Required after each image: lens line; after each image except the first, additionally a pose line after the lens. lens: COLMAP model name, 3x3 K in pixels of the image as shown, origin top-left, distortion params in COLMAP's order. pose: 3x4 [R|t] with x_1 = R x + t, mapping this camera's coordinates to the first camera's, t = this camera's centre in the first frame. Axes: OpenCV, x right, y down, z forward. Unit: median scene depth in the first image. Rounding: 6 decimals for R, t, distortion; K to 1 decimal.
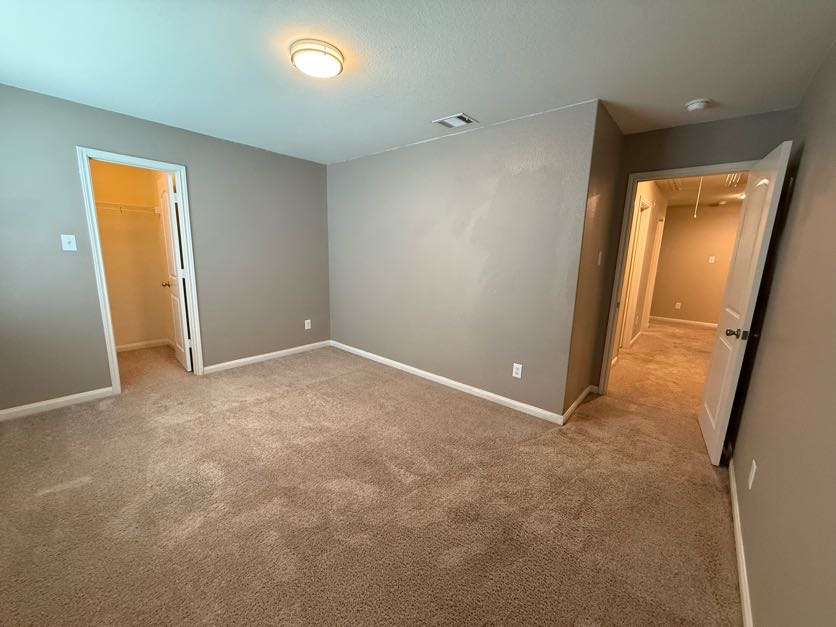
lens RADIAL K [[332.7, 0, 415.1], [0, 332.7, 313.7], [0, 0, 1]] dist [0.001075, 0.000330]
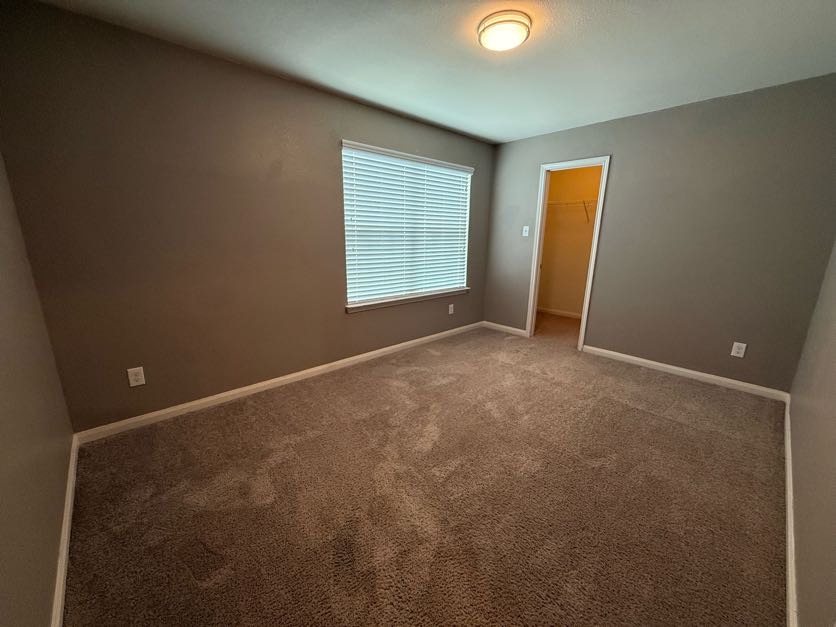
lens RADIAL K [[332.7, 0, 415.1], [0, 332.7, 313.7], [0, 0, 1]] dist [0.001075, 0.000330]
pose [[-0.112480, 0.204350, -0.972414, 0.577847], [-0.199268, 0.954105, 0.223552, -0.085665], [0.973468, 0.218916, -0.066598, 0.653929]]
